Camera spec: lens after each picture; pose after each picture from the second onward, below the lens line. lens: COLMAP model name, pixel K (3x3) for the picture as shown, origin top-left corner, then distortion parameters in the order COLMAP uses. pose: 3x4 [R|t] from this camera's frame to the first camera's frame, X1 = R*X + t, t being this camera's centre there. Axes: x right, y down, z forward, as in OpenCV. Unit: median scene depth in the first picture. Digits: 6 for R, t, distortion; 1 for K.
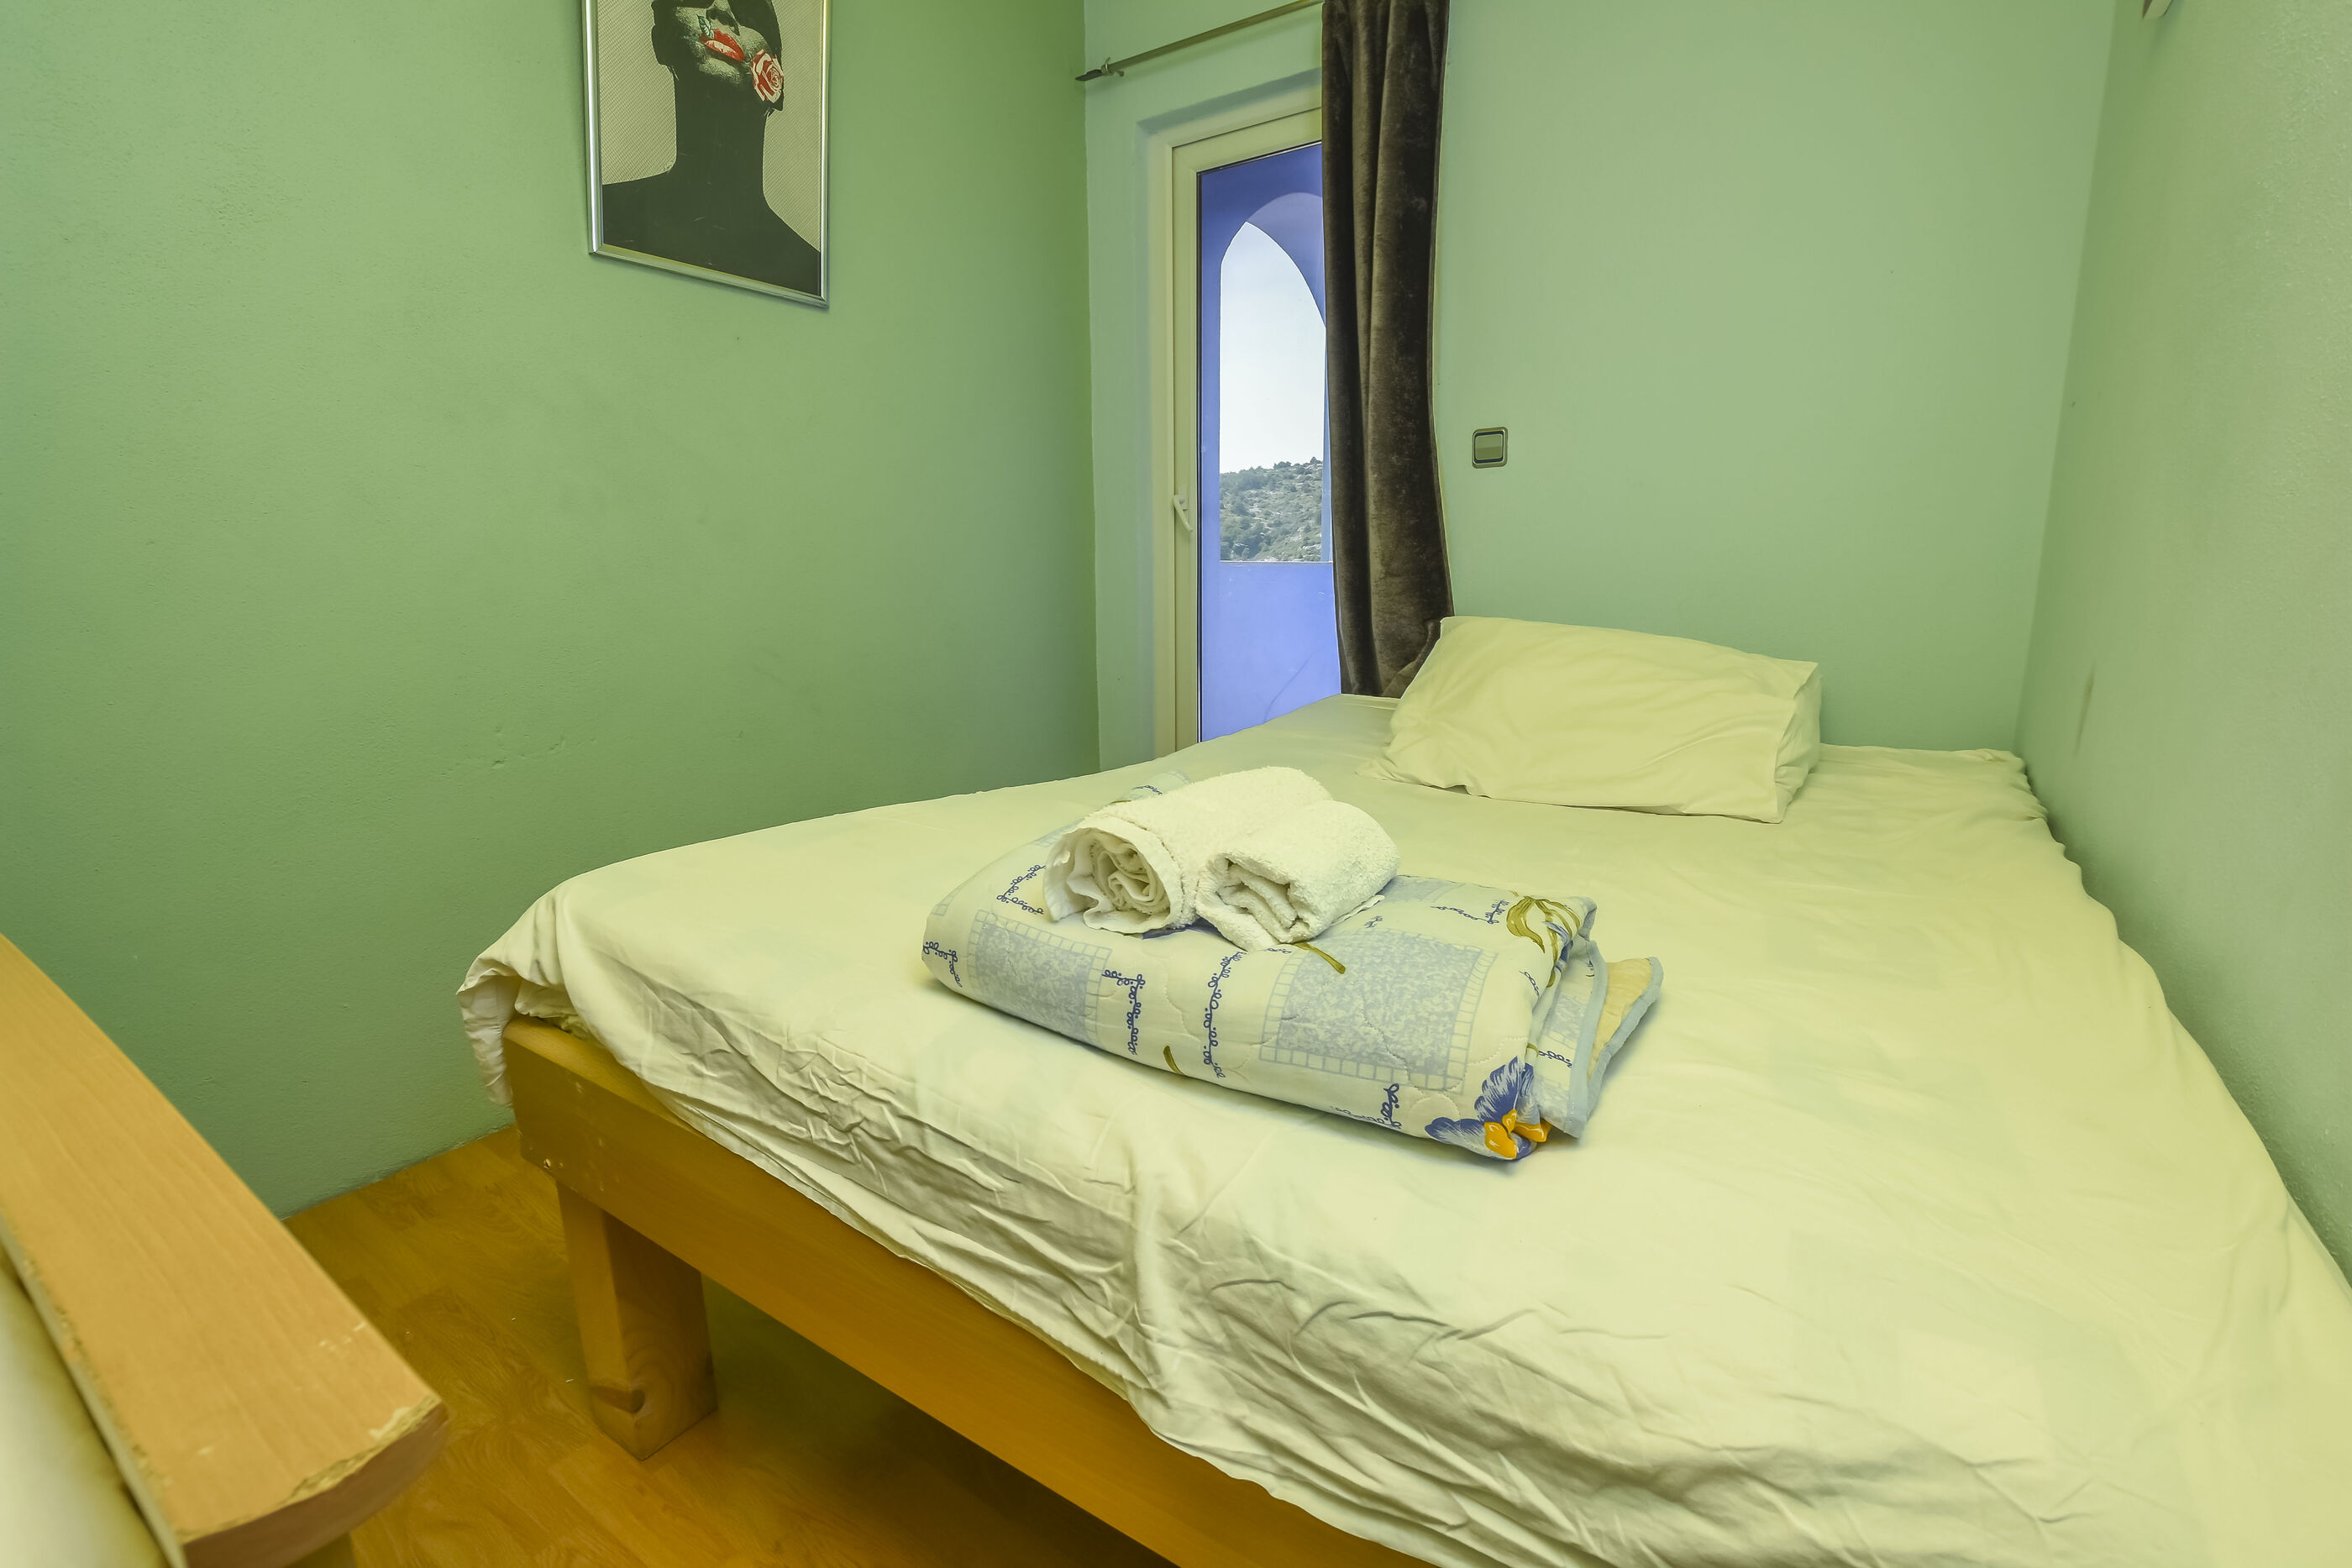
lens RADIAL K [[1002.5, 0, 1176.9], [0, 1002.5, 850.1], [0, 0, 1]] dist [0.001147, 0.000099]
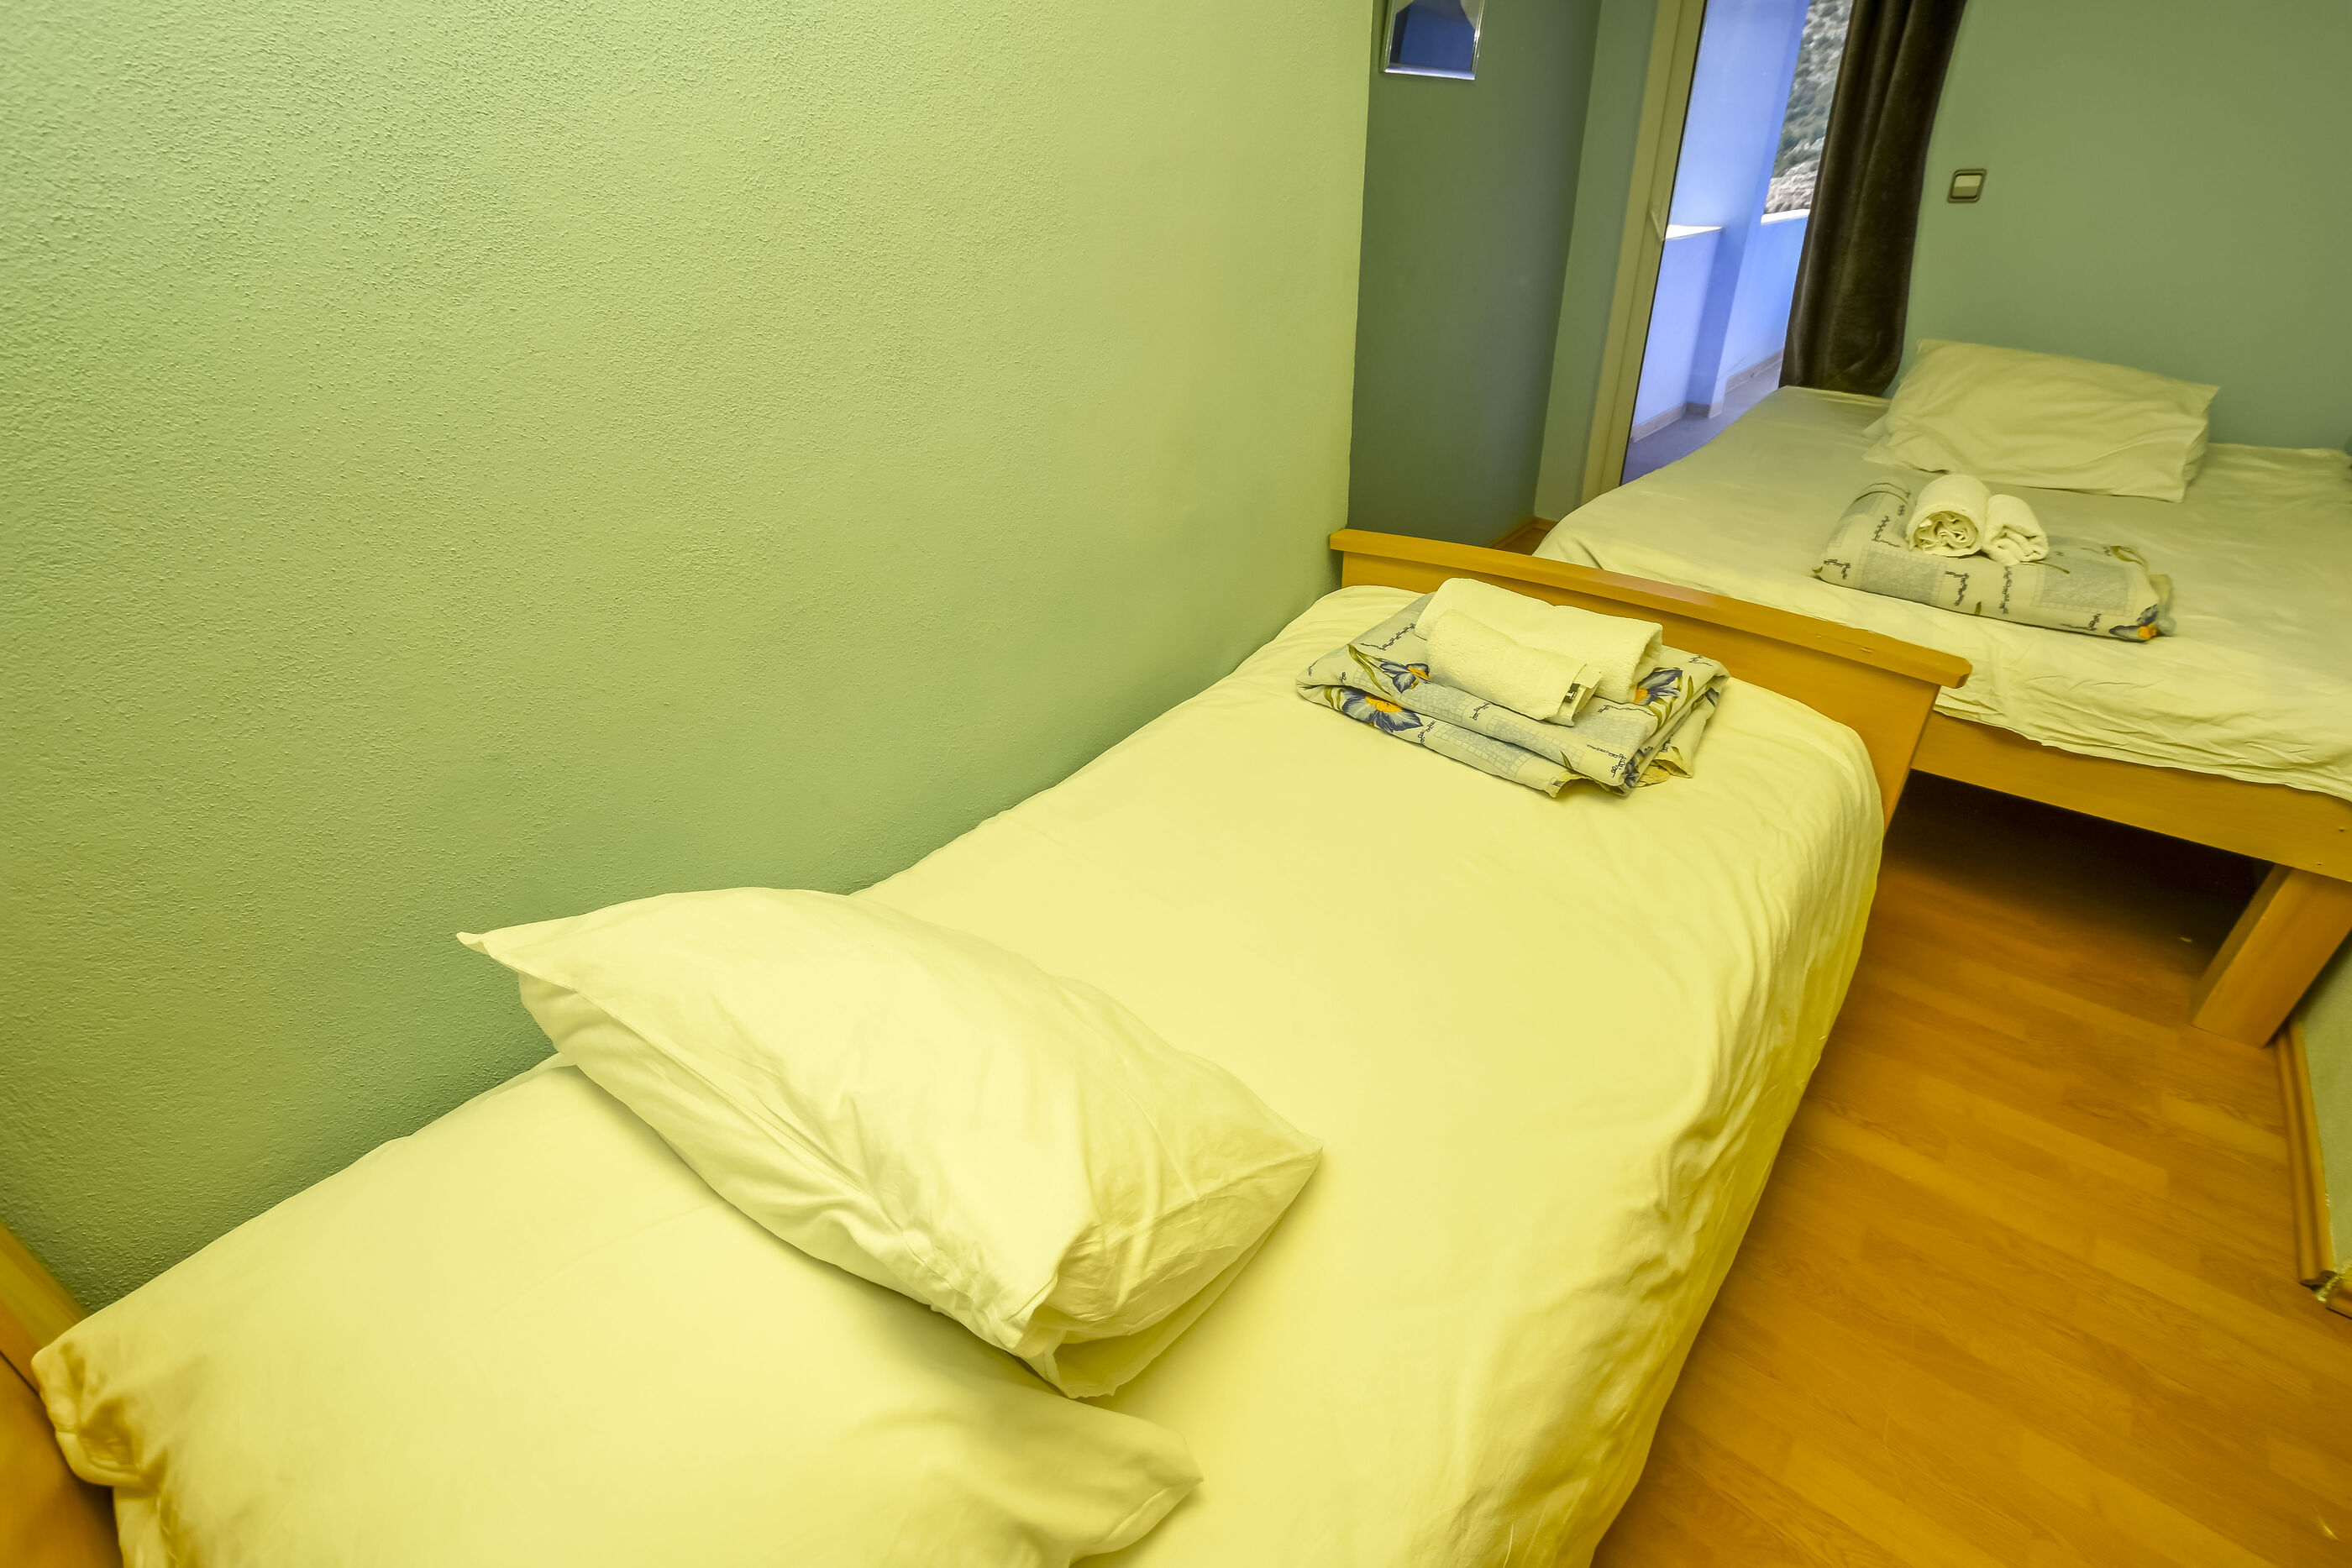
lens RADIAL K [[1033.6, 0, 1176.0], [0, 1033.6, 784.0], [0, 0, 1]] dist [0.000477, 0.000249]
pose [[0.996592, 0.038927, -0.072729, -1.708767], [-0.017470, 0.961255, 0.275106, -0.040941], [0.080620, -0.272898, 0.958659, -1.671843]]
